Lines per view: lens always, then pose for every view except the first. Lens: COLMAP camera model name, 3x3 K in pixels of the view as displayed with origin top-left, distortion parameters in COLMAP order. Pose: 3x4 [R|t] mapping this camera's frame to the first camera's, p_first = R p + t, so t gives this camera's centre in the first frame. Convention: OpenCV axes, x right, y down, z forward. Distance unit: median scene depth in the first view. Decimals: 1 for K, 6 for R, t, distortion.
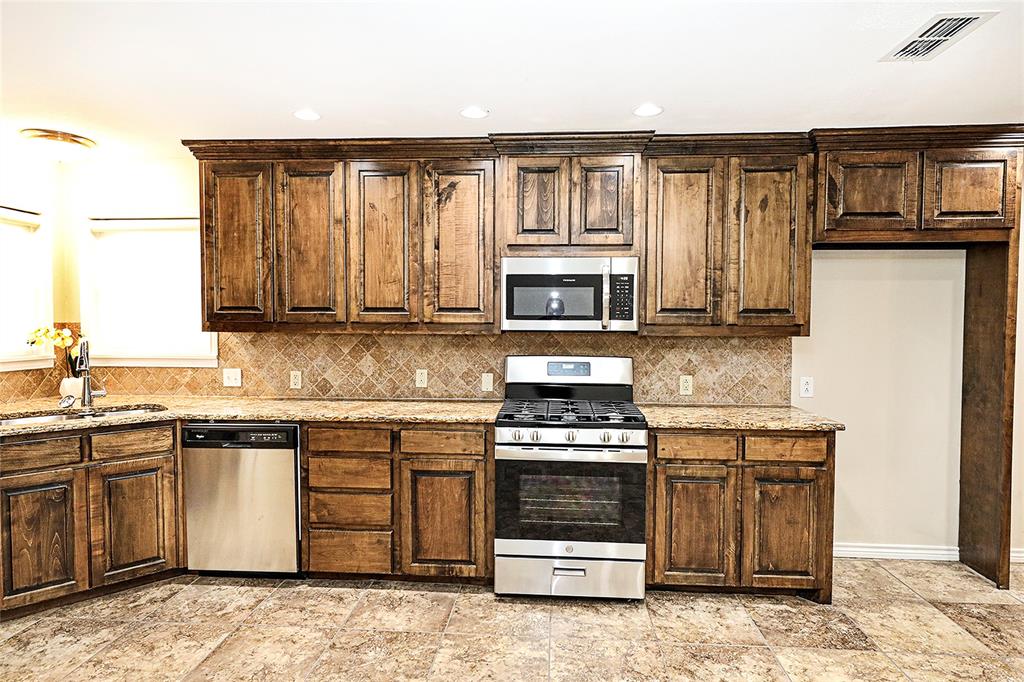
lens RADIAL K [[577.4, 0, 516.0], [0, 577.4, 337.7], [0, 0, 1]] dist [0.005237, 0.000223]
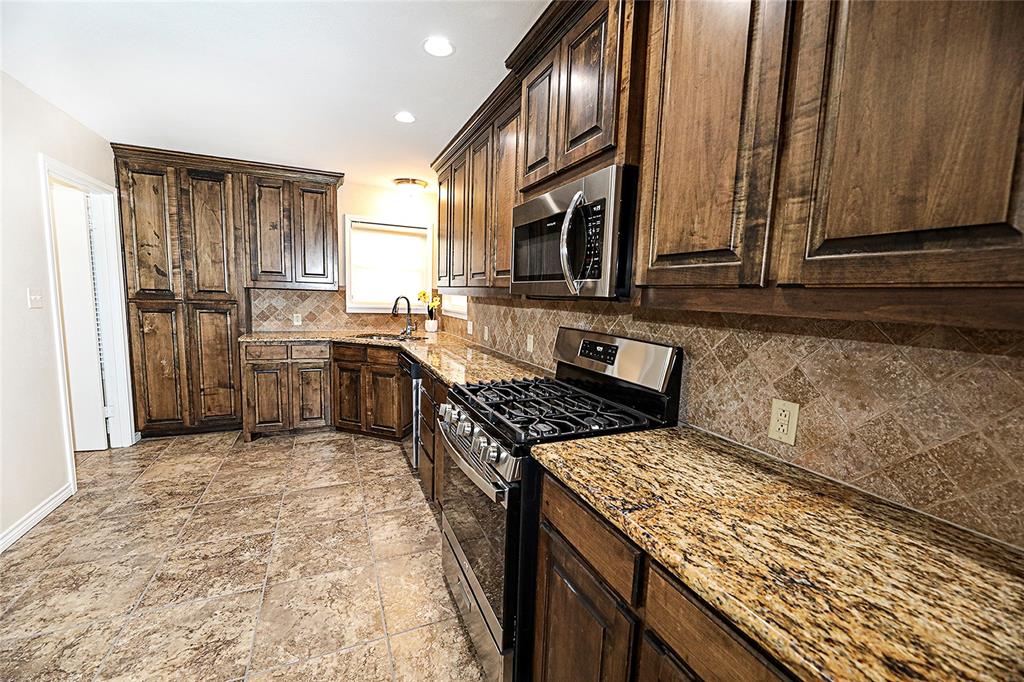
lens RADIAL K [[411.1, 0, 509.8], [0, 411.1, 344.7], [0, 0, 1]] dist [0.001518, -0.004437]
pose [[0.463356, 0.119501, -0.878078, 0.531909], [-0.060978, 0.992817, 0.102938, -0.000832], [0.884072, 0.005846, 0.467315, 0.717277]]
